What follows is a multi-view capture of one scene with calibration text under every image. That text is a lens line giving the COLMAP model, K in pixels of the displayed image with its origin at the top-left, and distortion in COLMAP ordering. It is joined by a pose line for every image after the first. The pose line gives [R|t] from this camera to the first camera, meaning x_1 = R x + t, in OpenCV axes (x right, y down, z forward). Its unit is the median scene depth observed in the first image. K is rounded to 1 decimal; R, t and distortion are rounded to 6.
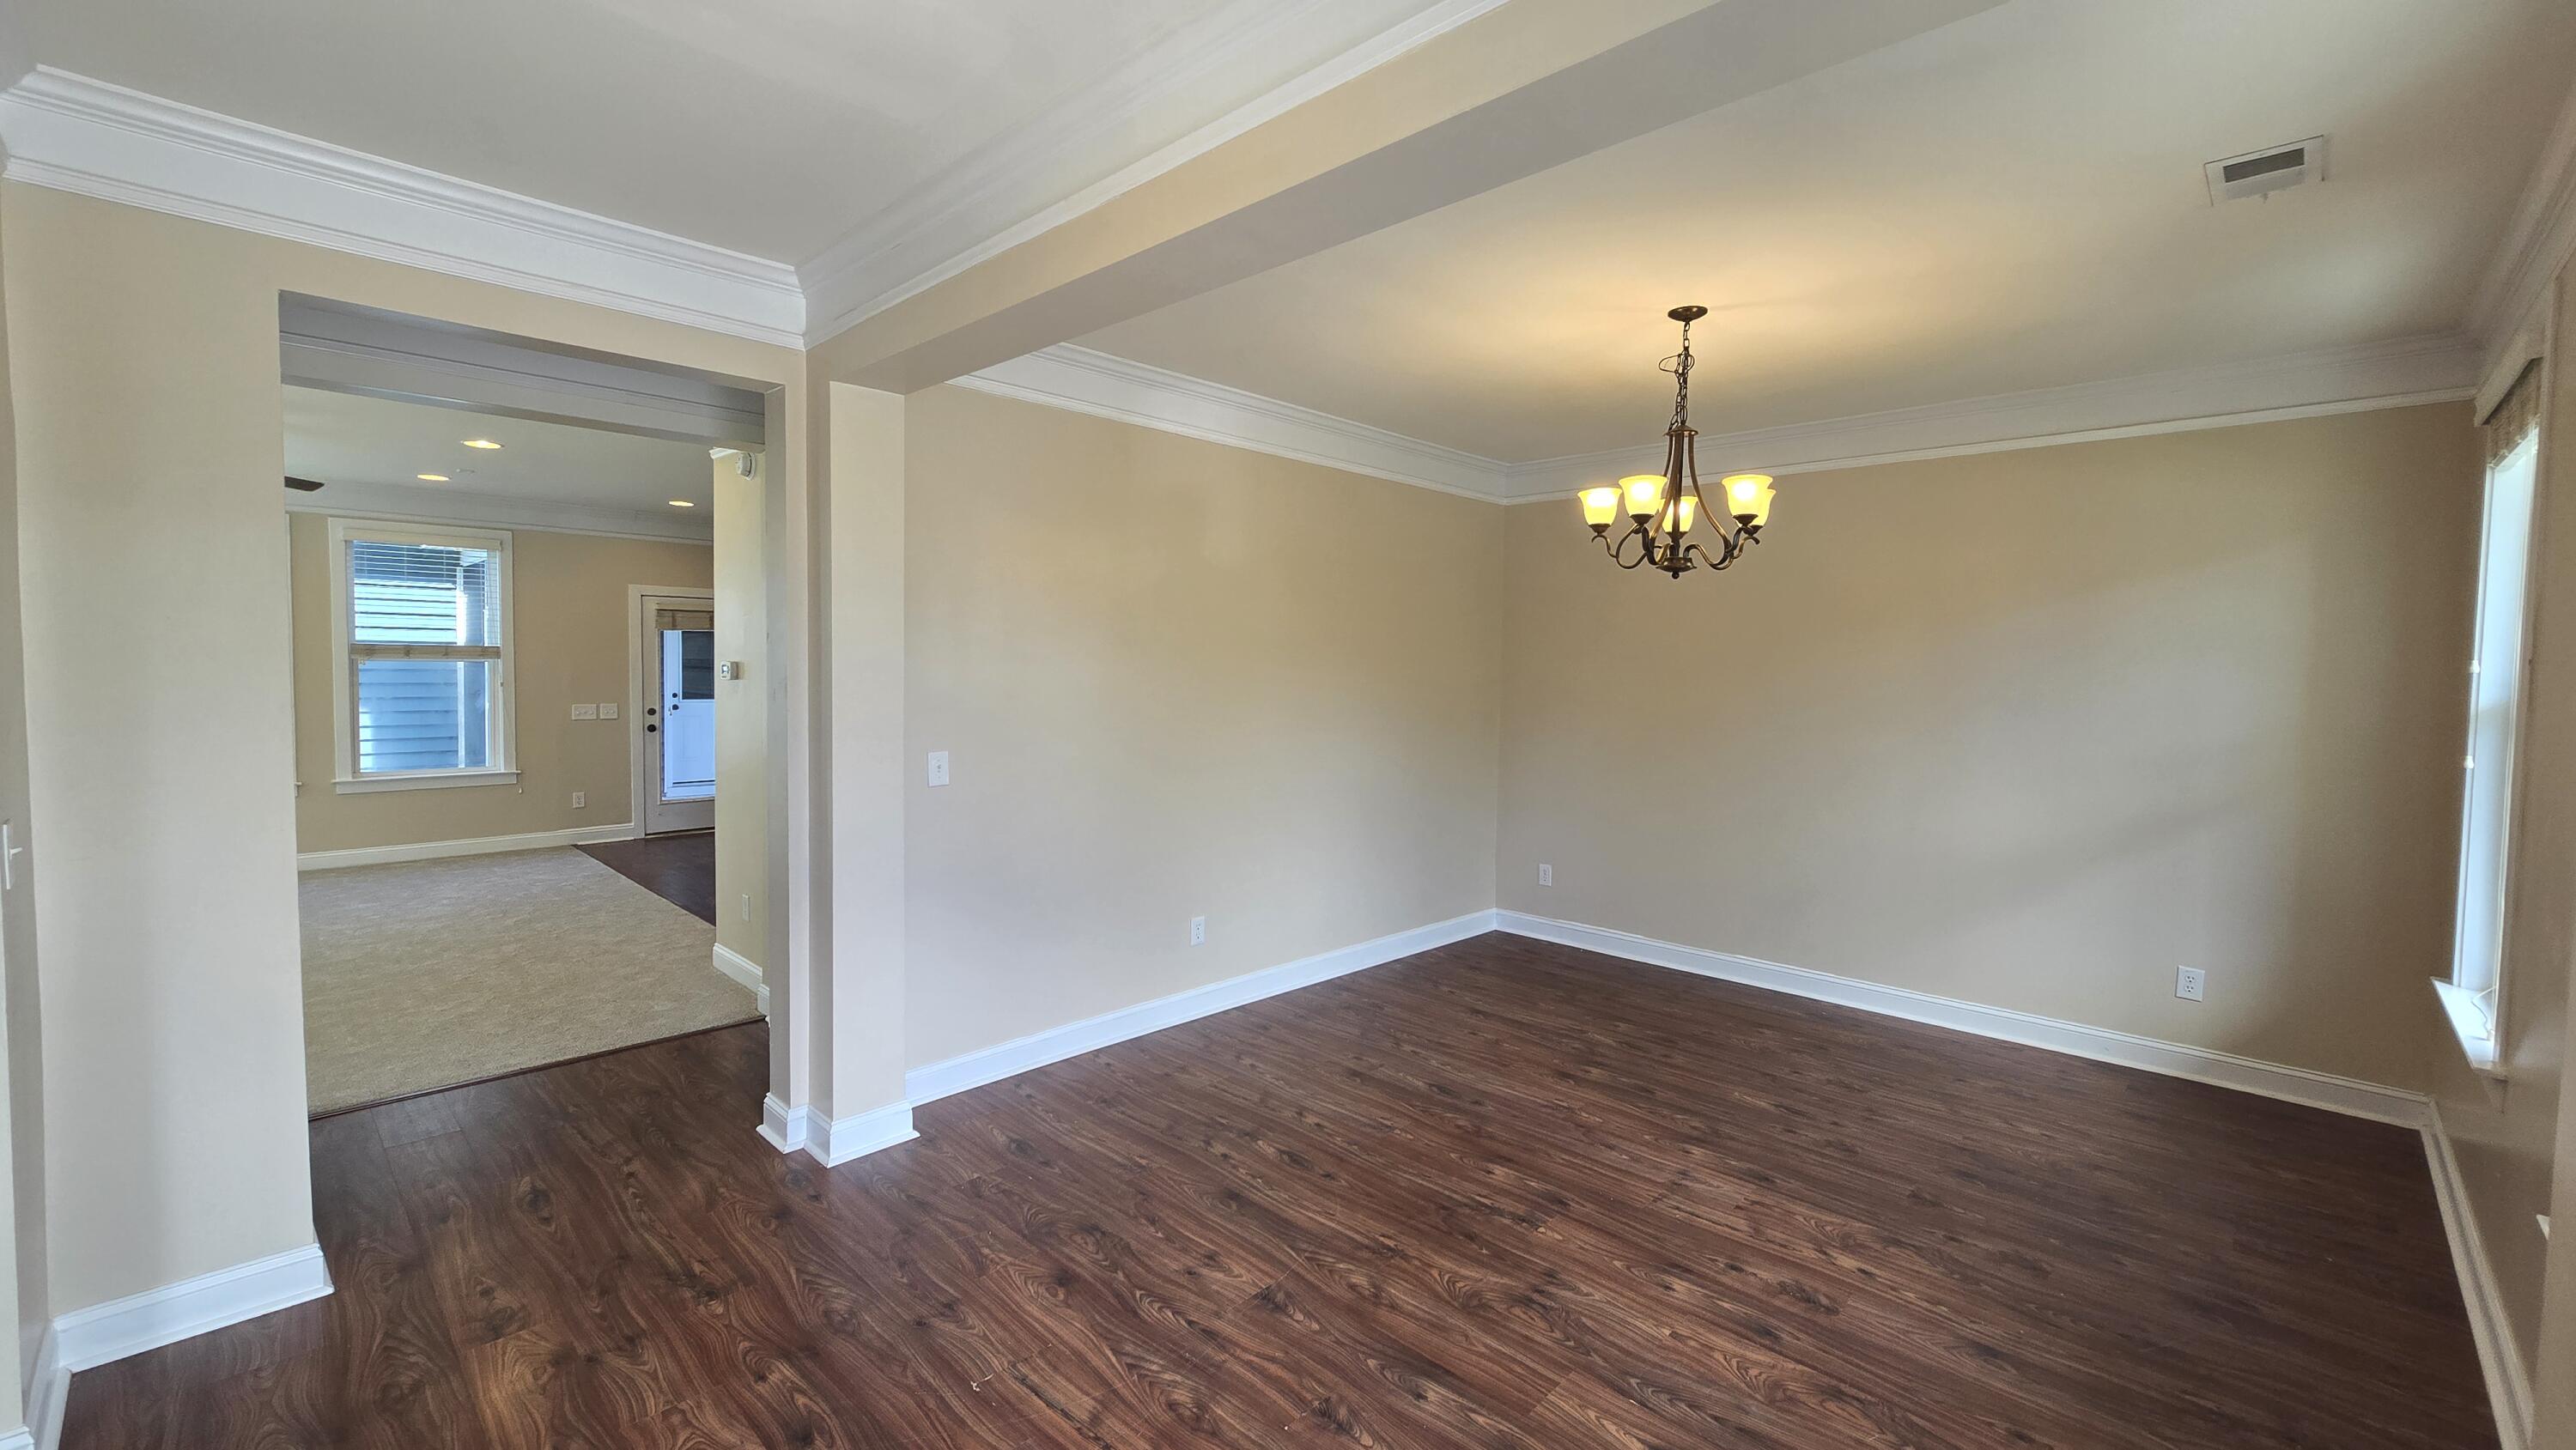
lens RADIAL K [[1052.6, 0, 1283.2], [0, 1052.6, 712.1], [0, 0, 1]] dist [-0.003238, -0.000333]
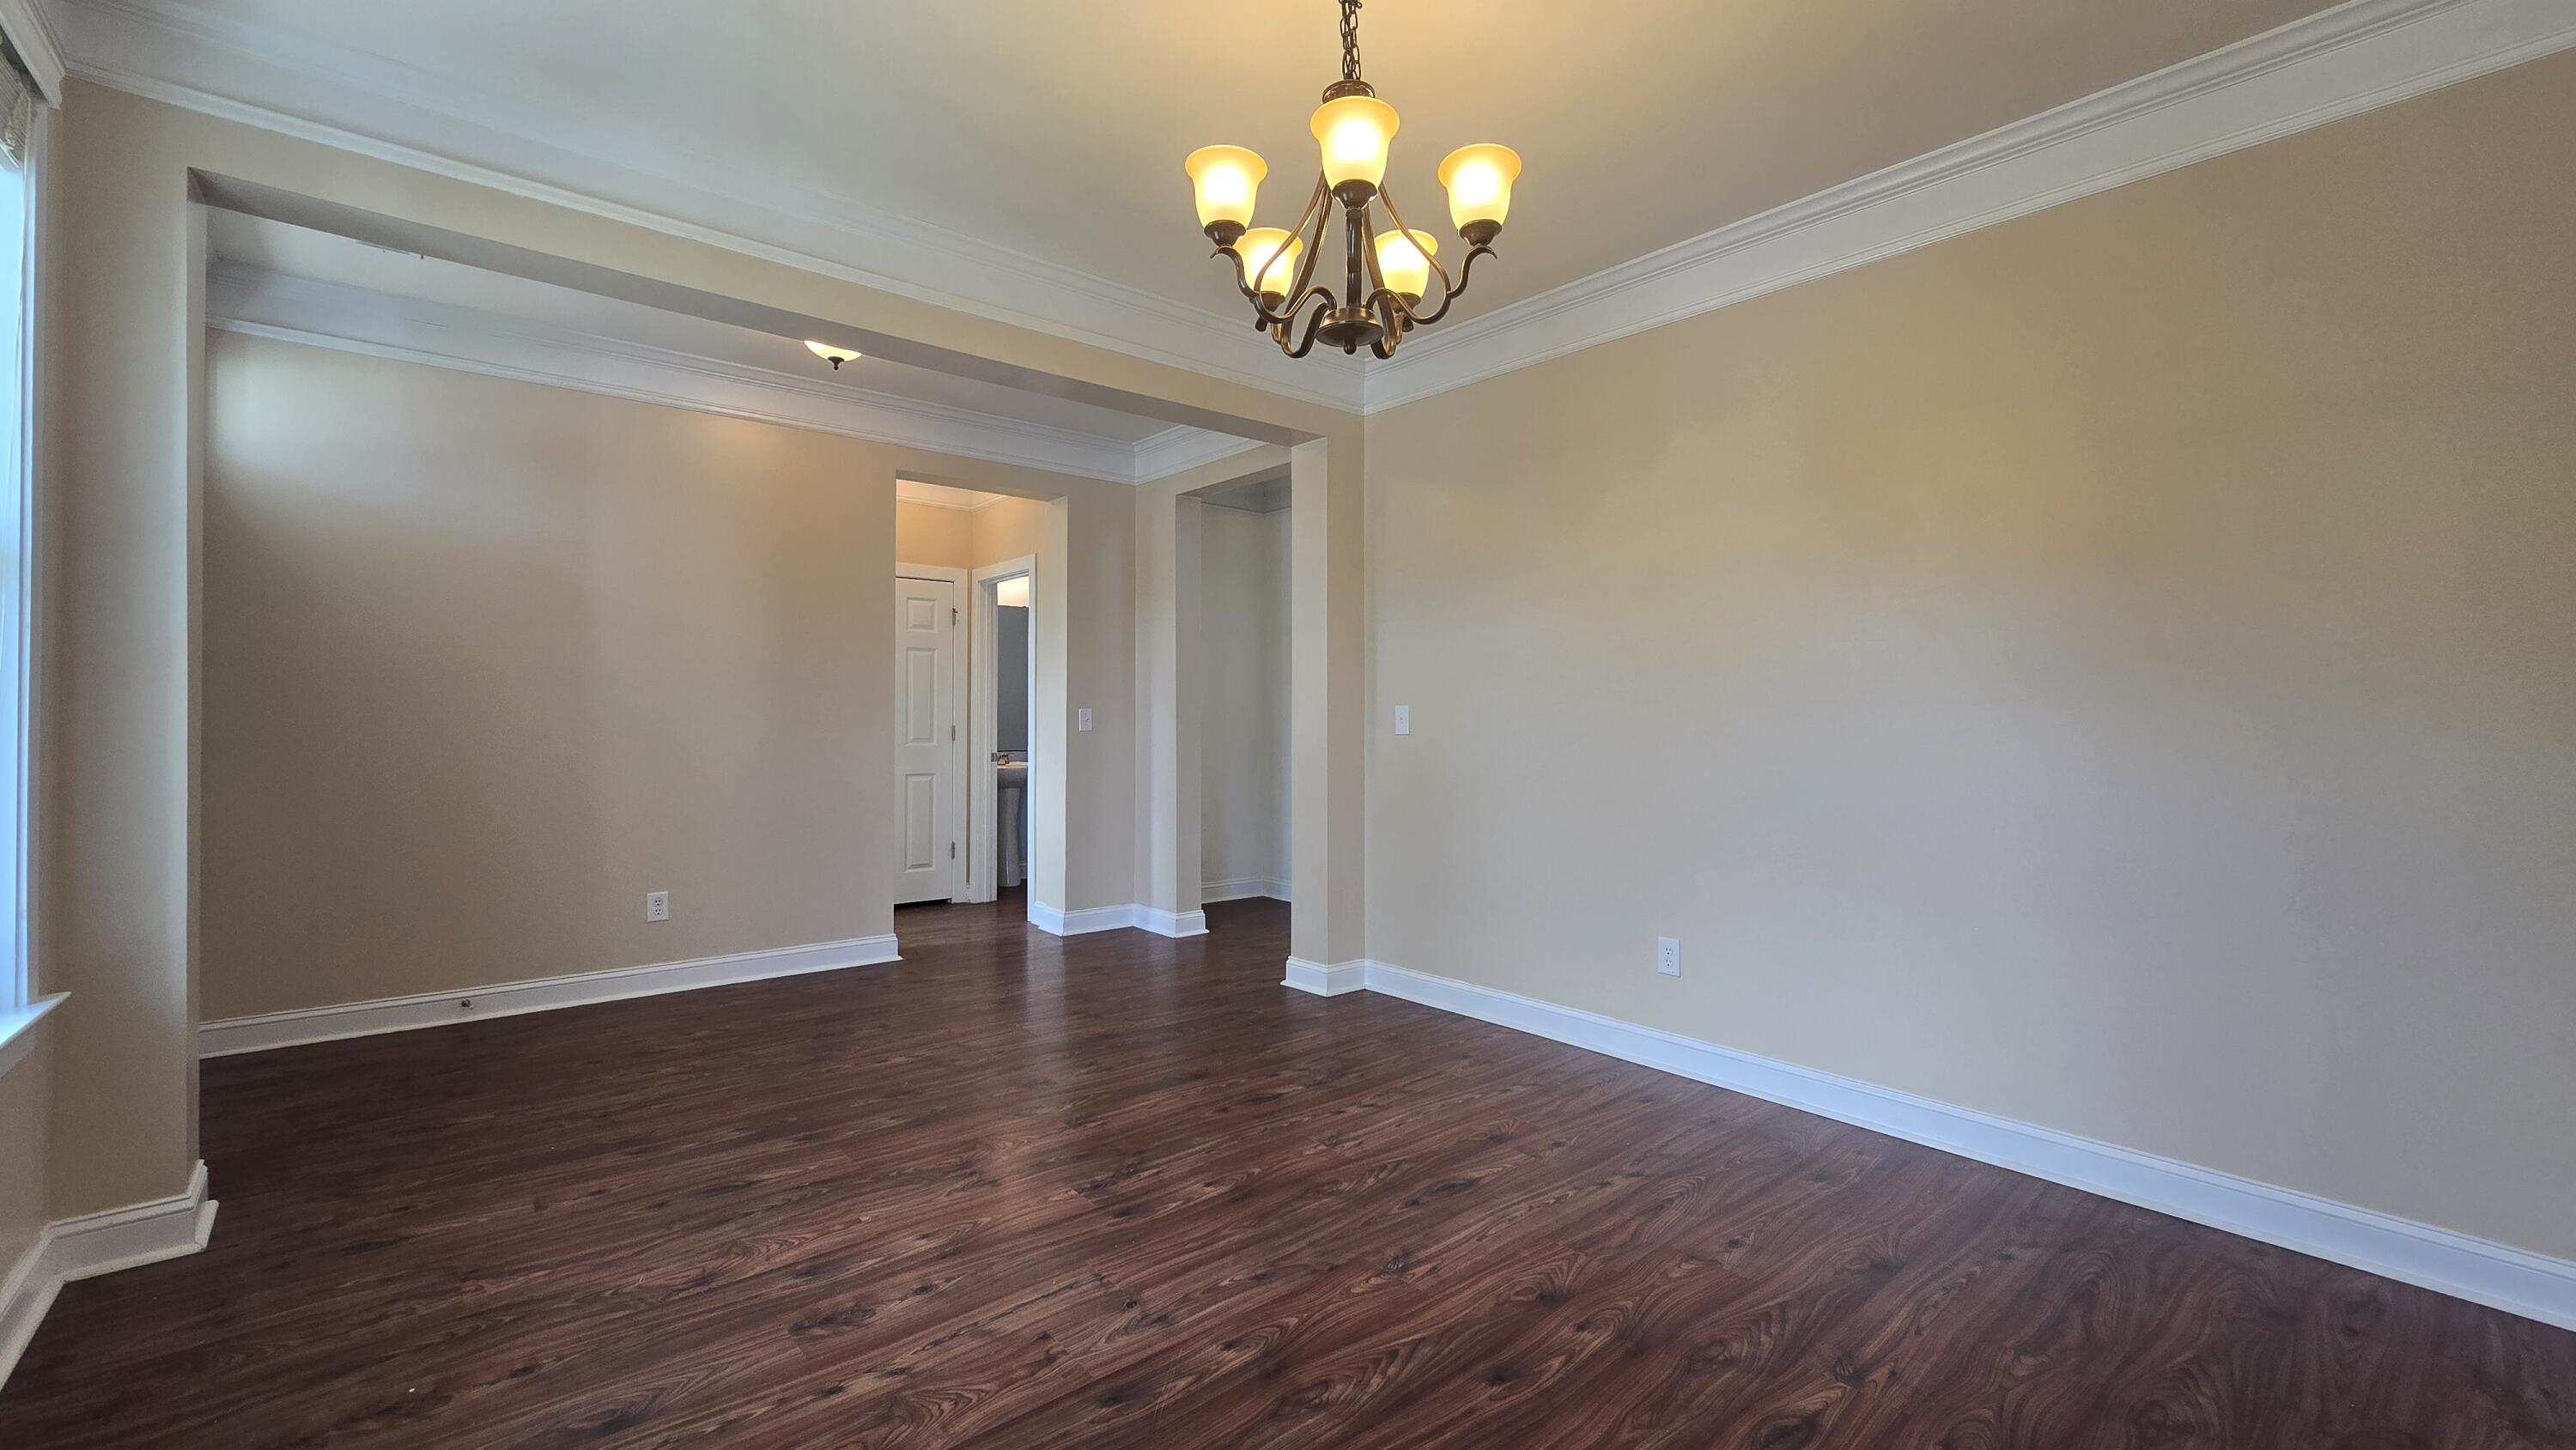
lens RADIAL K [[1052.6, 0, 1283.2], [0, 1052.6, 712.1], [0, 0, 1]] dist [-0.003238, -0.000333]
pose [[-0.097741, -0.022013, -0.994968, 0.895979], [-0.051807, 0.998512, -0.017002, 0.072806], [0.993862, 0.049885, -0.098736, 0.991835]]
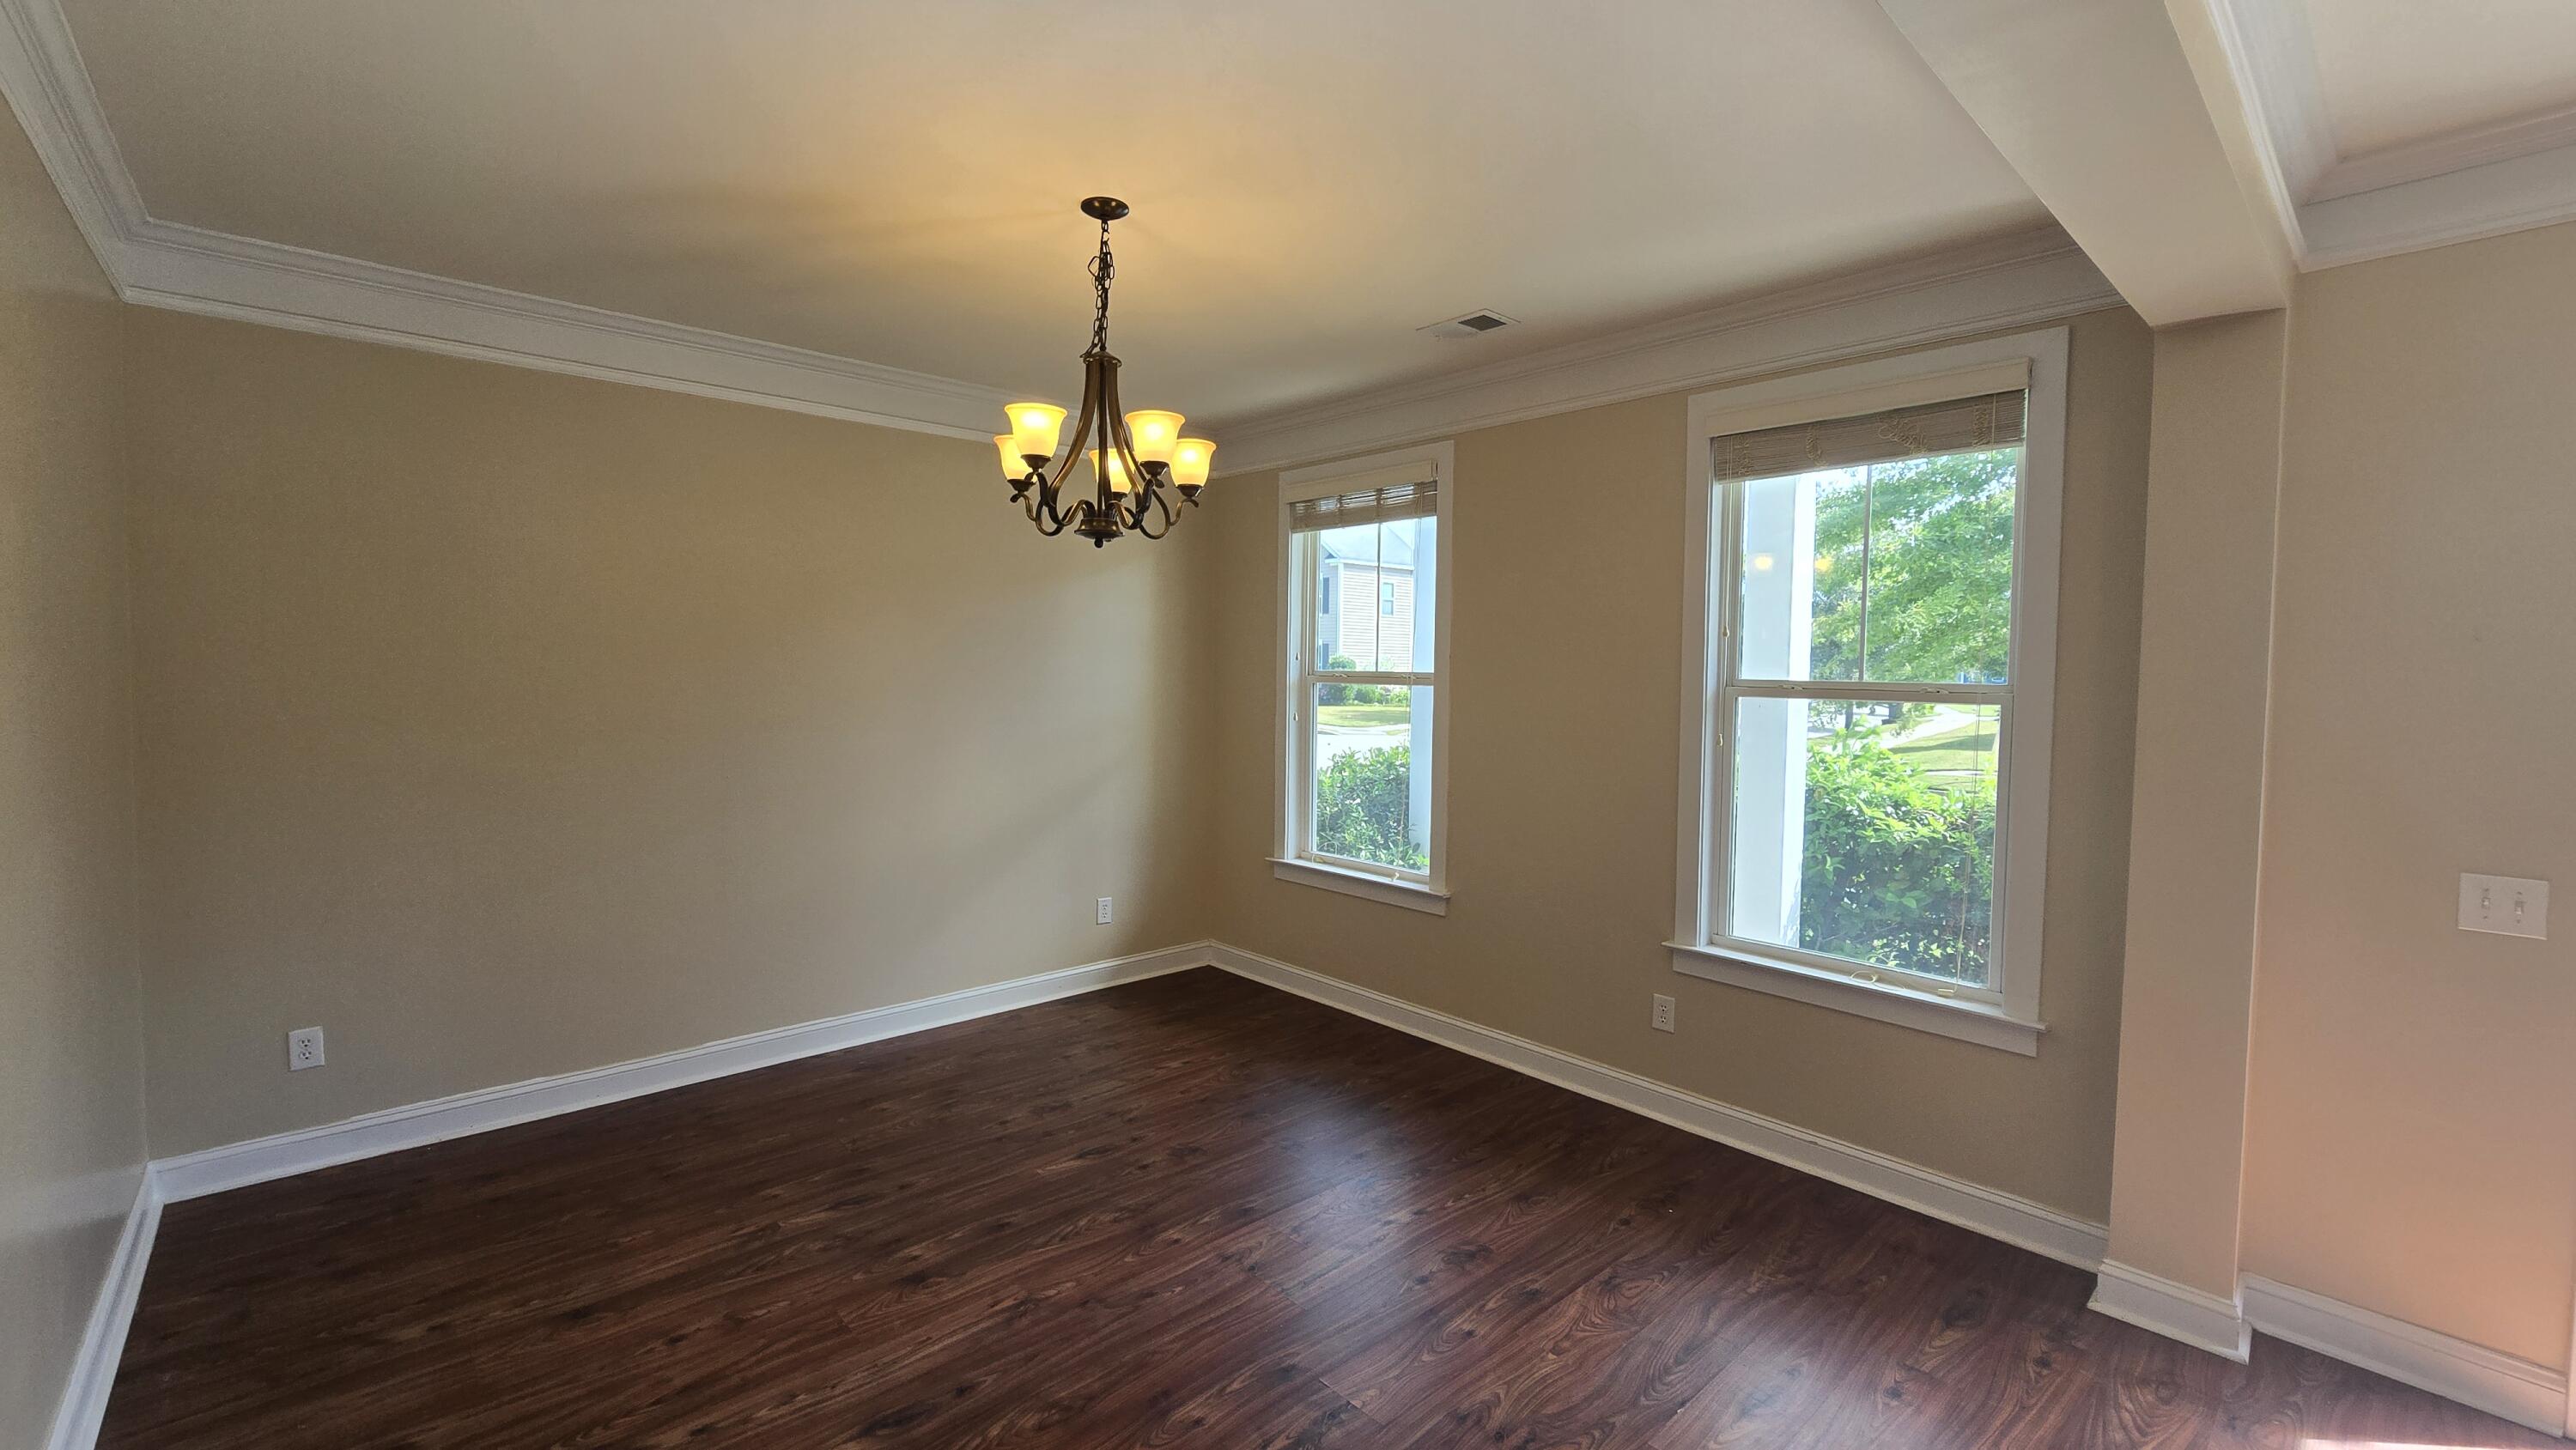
lens RADIAL K [[1052.6, 0, 1283.2], [0, 1052.6, 712.1], [0, 0, 1]] dist [-0.003238, -0.000333]
pose [[0.057918, -0.057928, 0.996639, -0.389123], [0.034400, 0.997838, 0.055999, -0.042132], [-0.997728, 0.031041, 0.059786, 0.790233]]
